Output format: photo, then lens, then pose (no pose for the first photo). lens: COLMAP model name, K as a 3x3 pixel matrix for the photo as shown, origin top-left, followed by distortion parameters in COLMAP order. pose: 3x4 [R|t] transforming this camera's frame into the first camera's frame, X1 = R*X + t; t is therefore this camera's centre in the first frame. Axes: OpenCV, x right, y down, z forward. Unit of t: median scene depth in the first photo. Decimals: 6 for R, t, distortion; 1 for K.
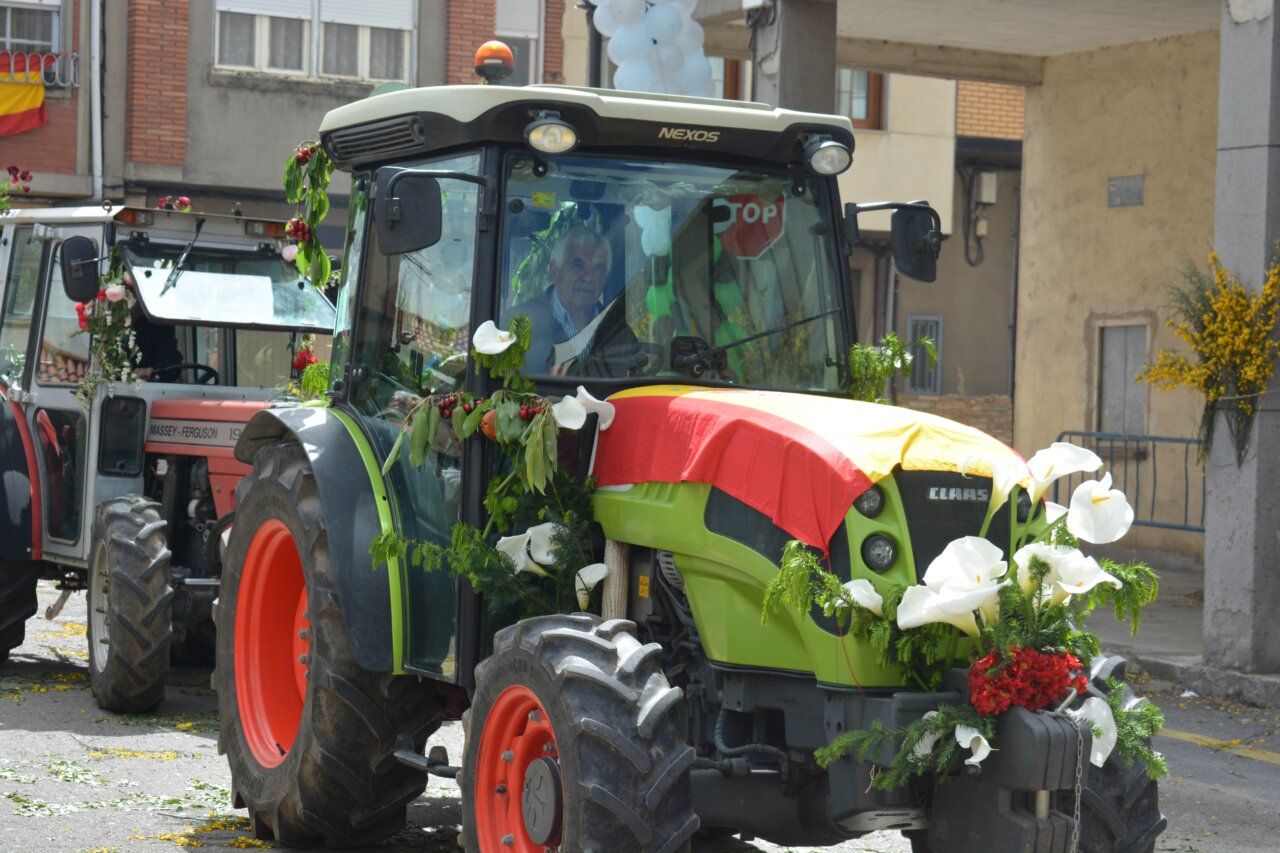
lens RADIAL K [[2800.9, 0, 639.5], [0, 2800.9, 425.0], [0, 0, 1]] dist [0.046604, 0.000000]
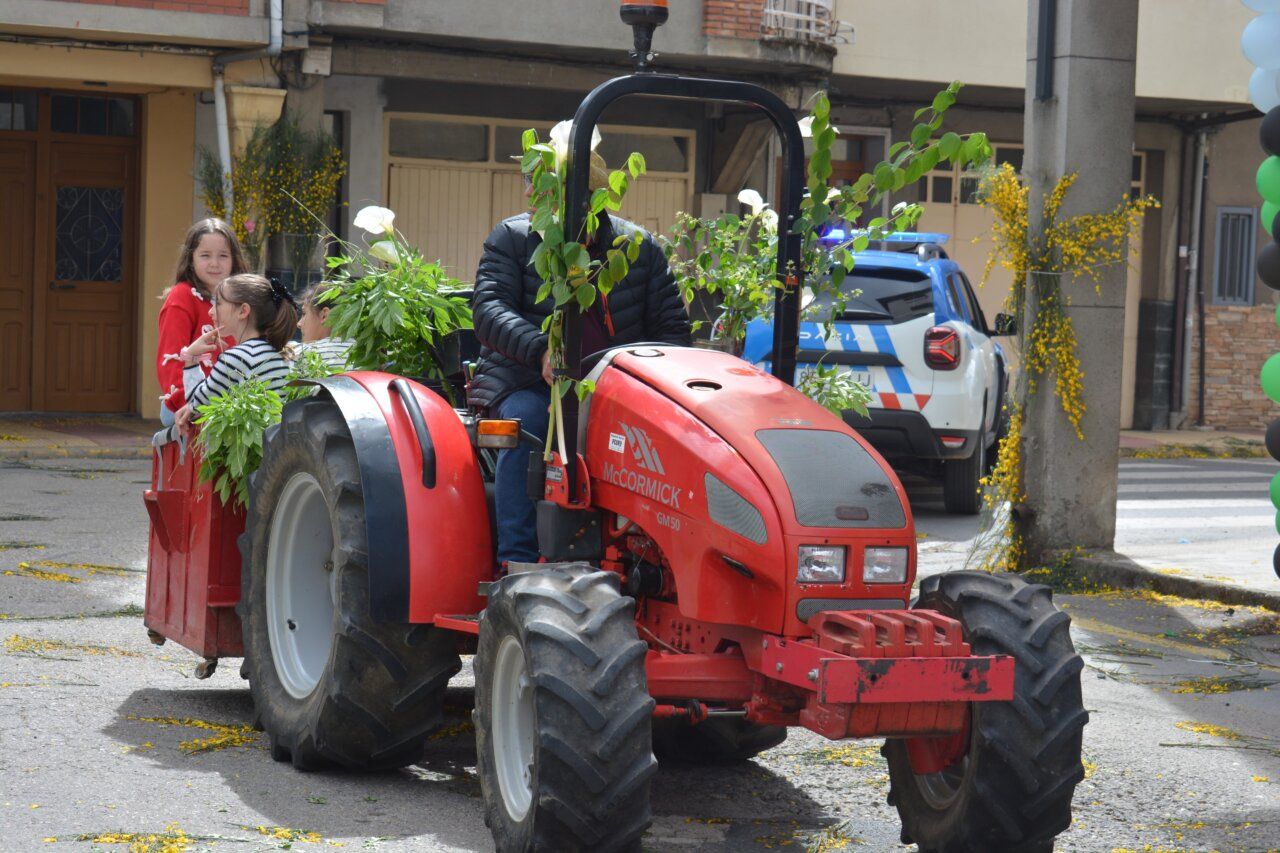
lens RADIAL K [[2800.9, 0, 639.1], [0, 2800.9, 431.4], [0, 0, 1]] dist [0.046604, 0.000000]
pose [[0.999961, 0.003699, 0.007976, -0.099424], [-0.004017, 0.999179, 0.040316, -0.007931], [-0.007820, -0.040346, 0.999155, 0.232227]]
